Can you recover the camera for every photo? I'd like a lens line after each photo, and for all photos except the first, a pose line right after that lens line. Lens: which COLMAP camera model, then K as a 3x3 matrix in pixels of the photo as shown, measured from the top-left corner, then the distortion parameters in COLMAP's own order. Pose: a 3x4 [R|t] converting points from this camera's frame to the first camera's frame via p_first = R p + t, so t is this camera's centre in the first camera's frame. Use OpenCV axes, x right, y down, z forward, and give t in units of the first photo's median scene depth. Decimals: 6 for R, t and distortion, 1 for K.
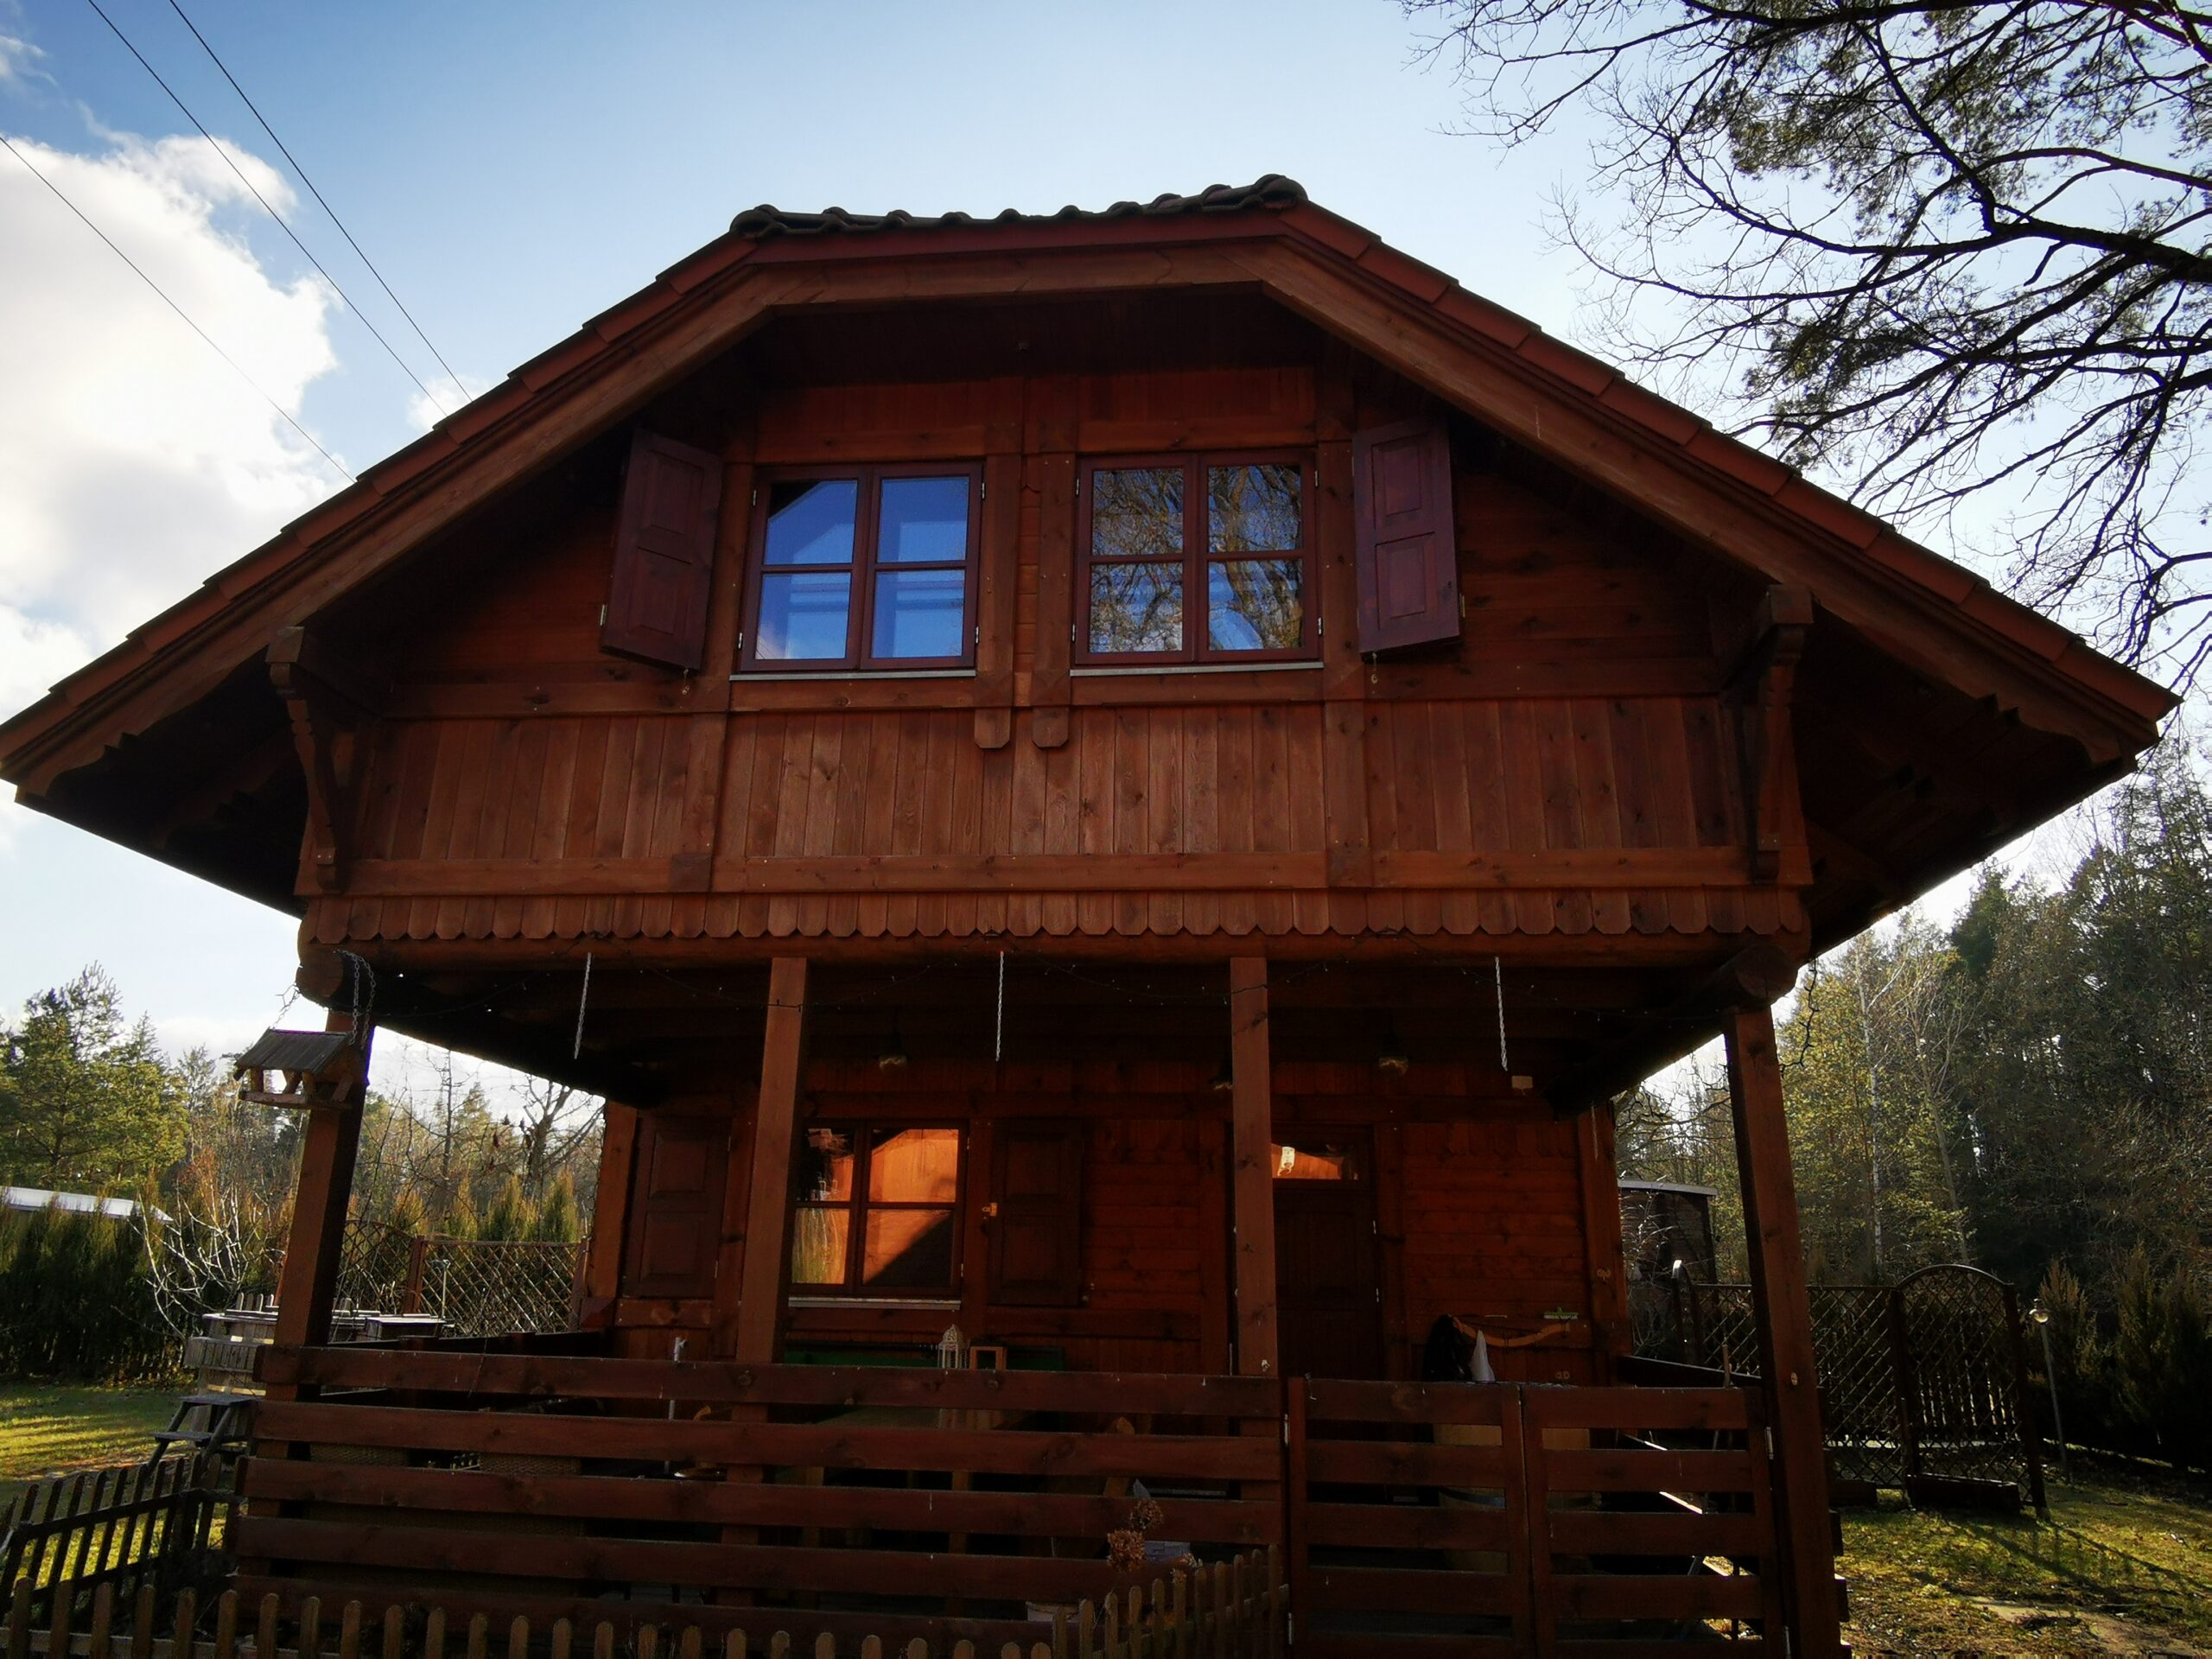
lens RADIAL K [[1480.6, 0, 1106.0], [0, 1480.6, 829.5], [0, 0, 1]] dist [0.021139, 0.000906]
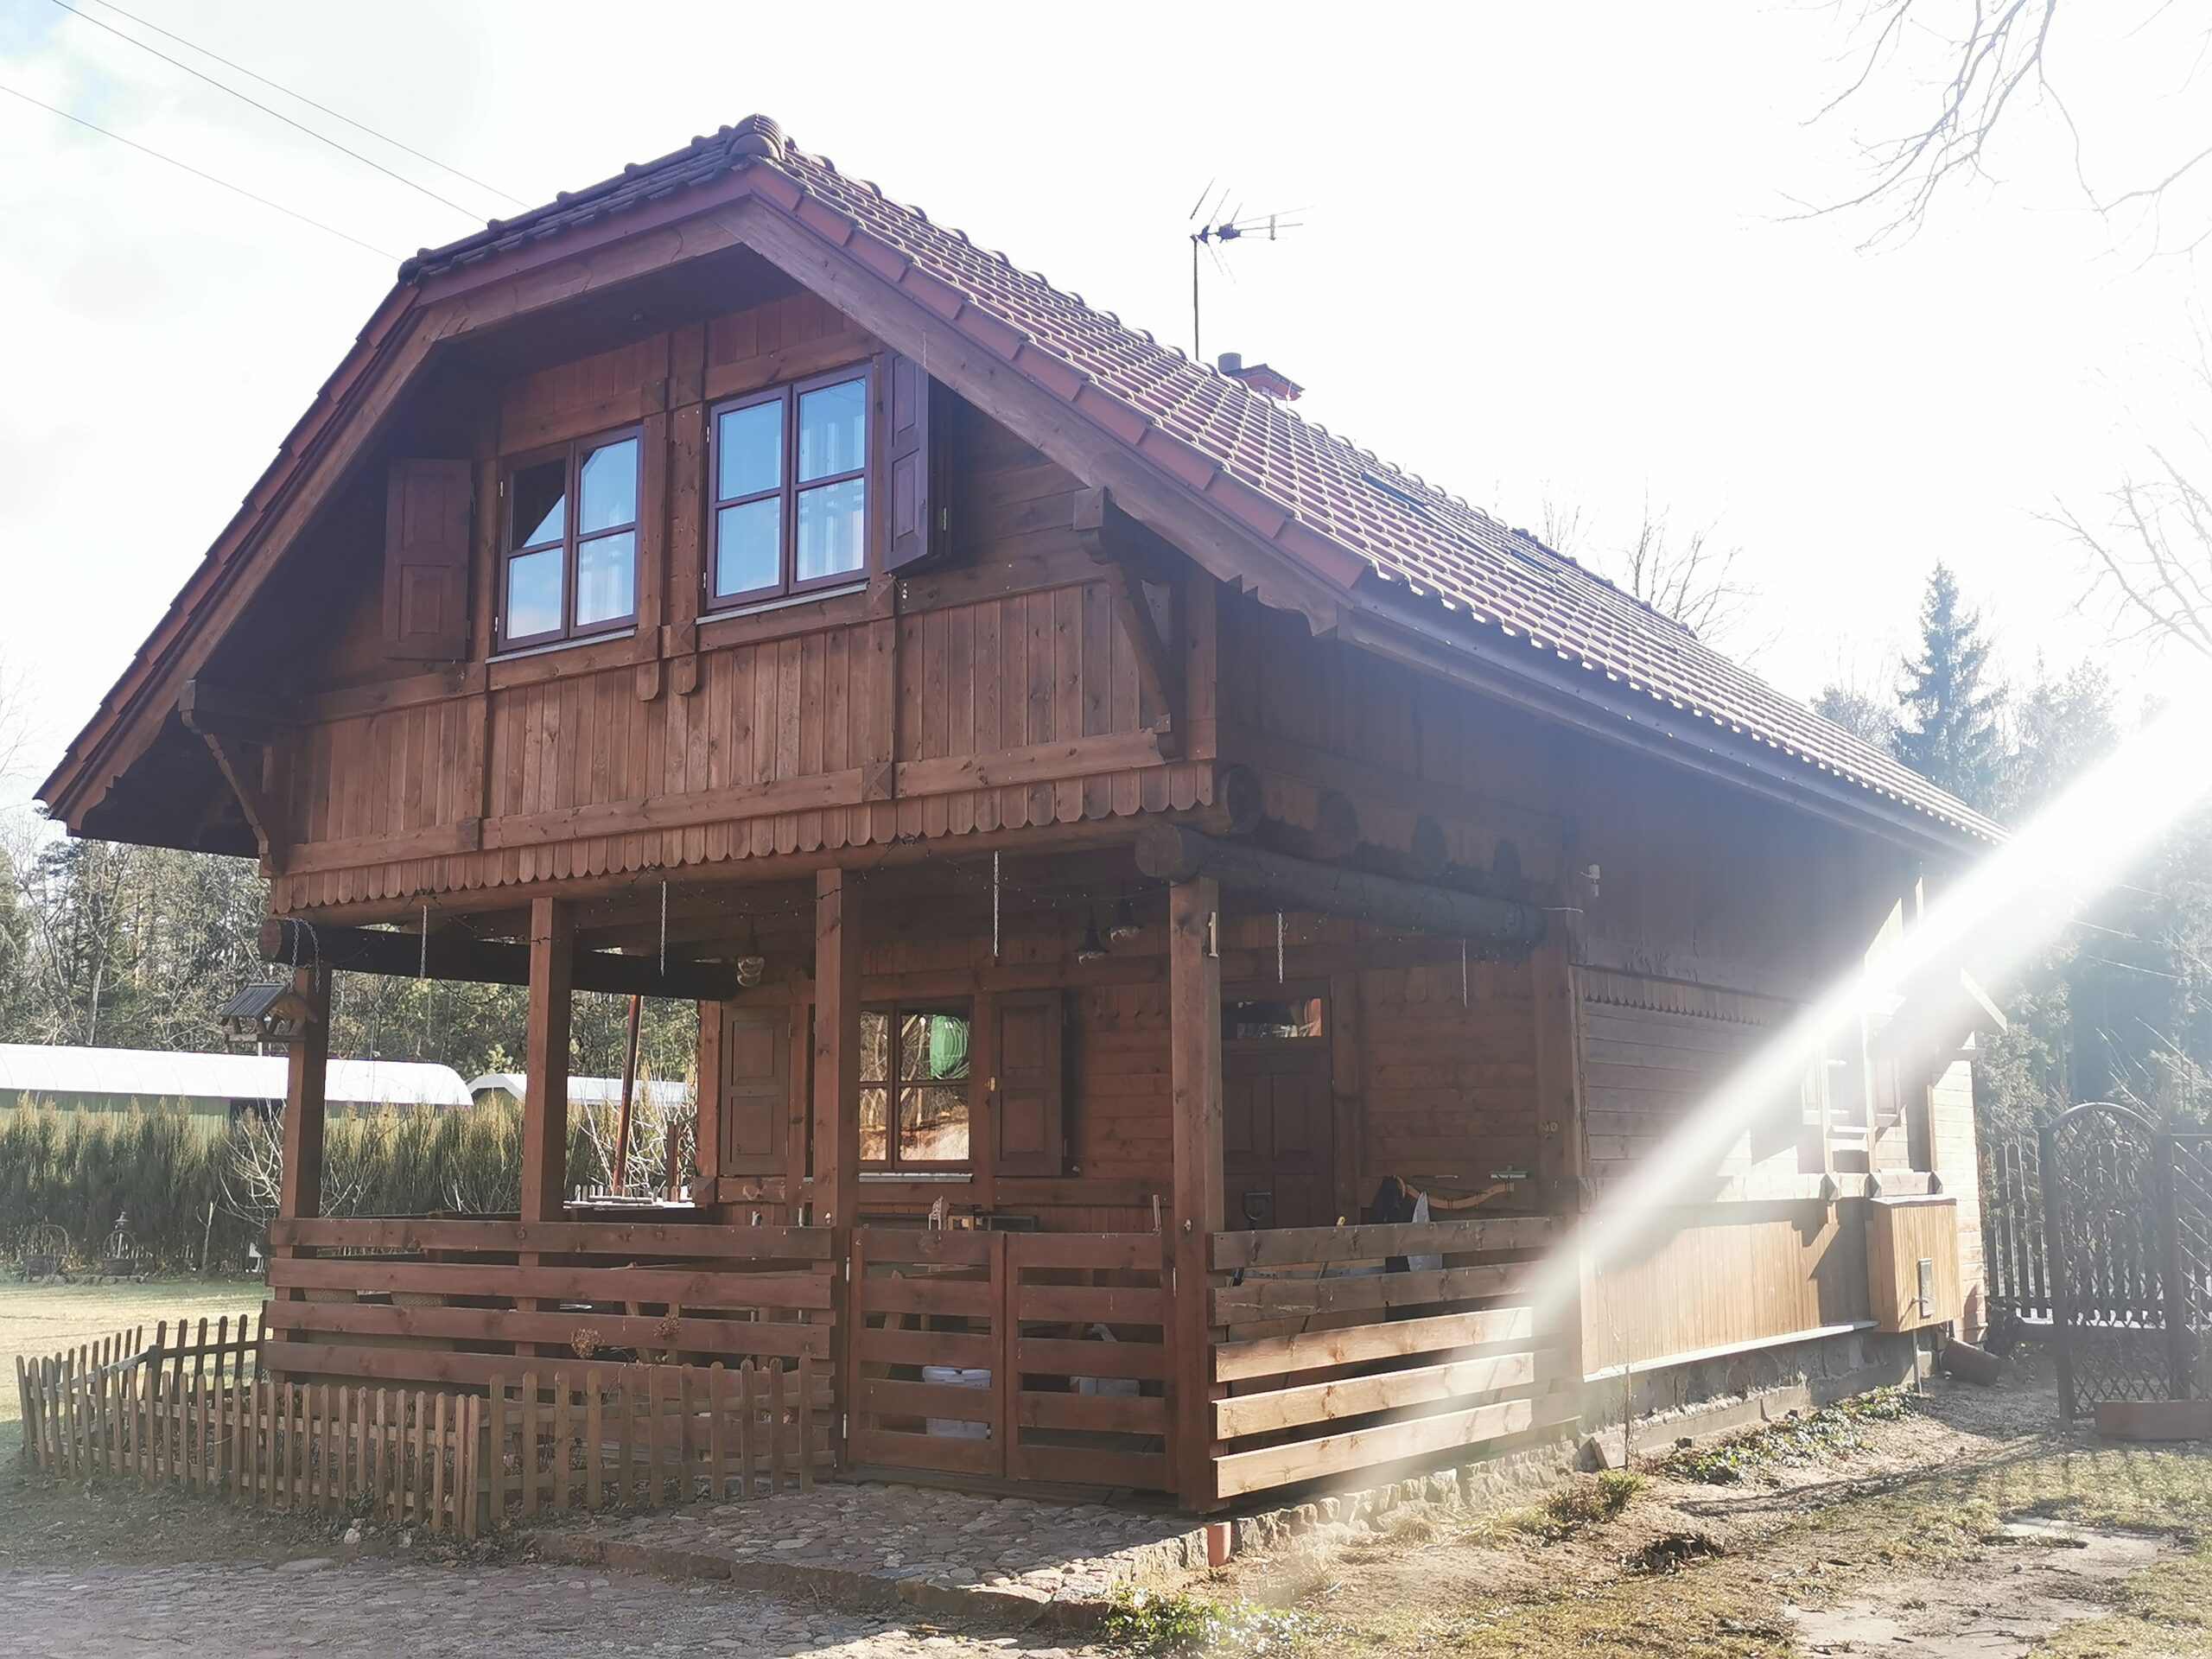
lens RADIAL K [[2265.5, 0, 1106.0], [0, 2265.5, 829.5], [0, 0, 1]] dist [-0.008567, 0.212451]
pose [[0.867301, -0.095168, -0.488603, 1.056192], [0.168286, 0.979818, 0.107872, -0.085915], [0.468476, -0.175783, 0.865812, -0.344679]]
